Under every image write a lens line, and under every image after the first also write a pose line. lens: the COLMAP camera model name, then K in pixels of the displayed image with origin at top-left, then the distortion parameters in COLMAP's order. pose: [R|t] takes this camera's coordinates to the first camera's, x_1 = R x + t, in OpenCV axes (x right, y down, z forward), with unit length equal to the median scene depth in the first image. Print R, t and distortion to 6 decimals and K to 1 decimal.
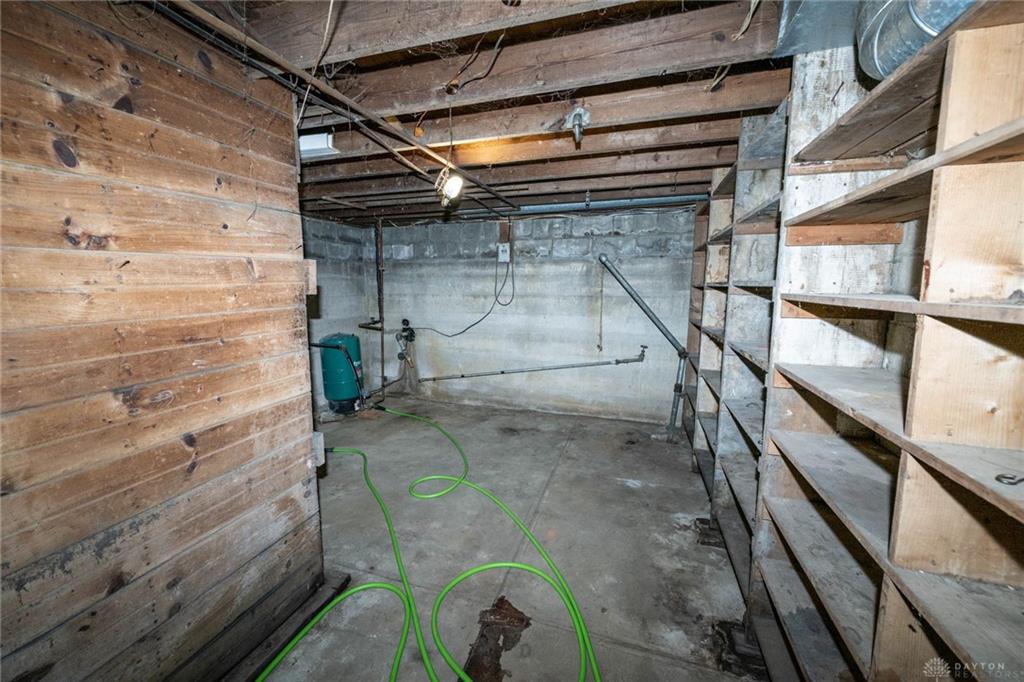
lens RADIAL K [[400.8, 0, 510.4], [0, 400.8, 338.0], [0, 0, 1]] dist [-0.001240, -0.000424]
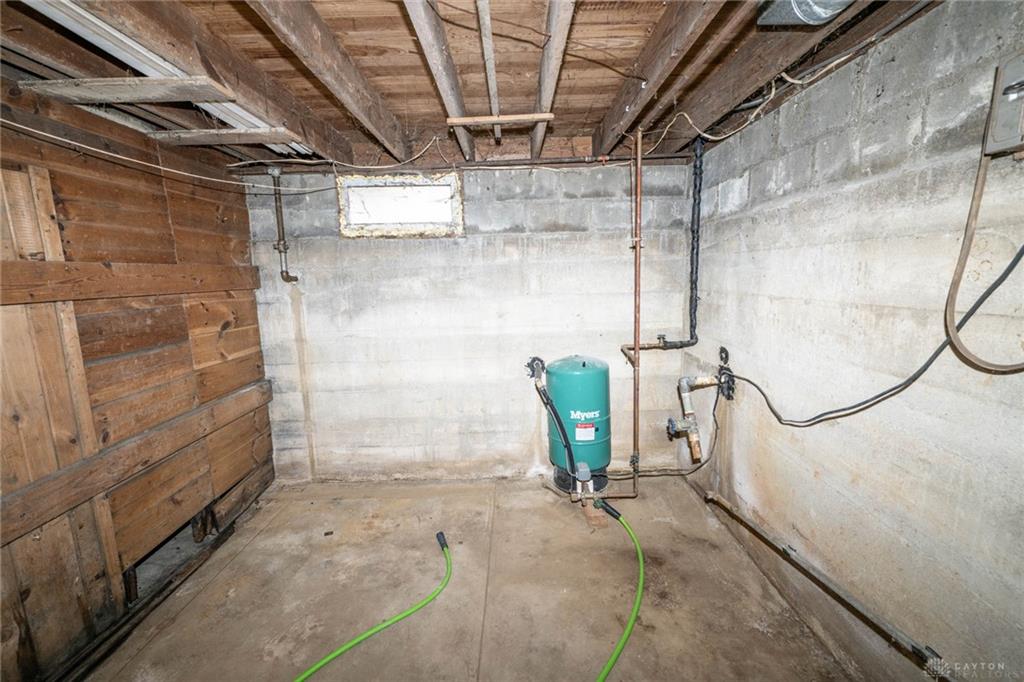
lens RADIAL K [[400.8, 0, 510.4], [0, 400.8, 338.0], [0, 0, 1]] dist [-0.001240, -0.000424]
pose [[0.300997, 0.140517, -0.943216, 0.095320], [-0.097331, 0.988446, 0.116195, -0.093697], [0.948645, 0.056830, 0.311196, 0.681477]]
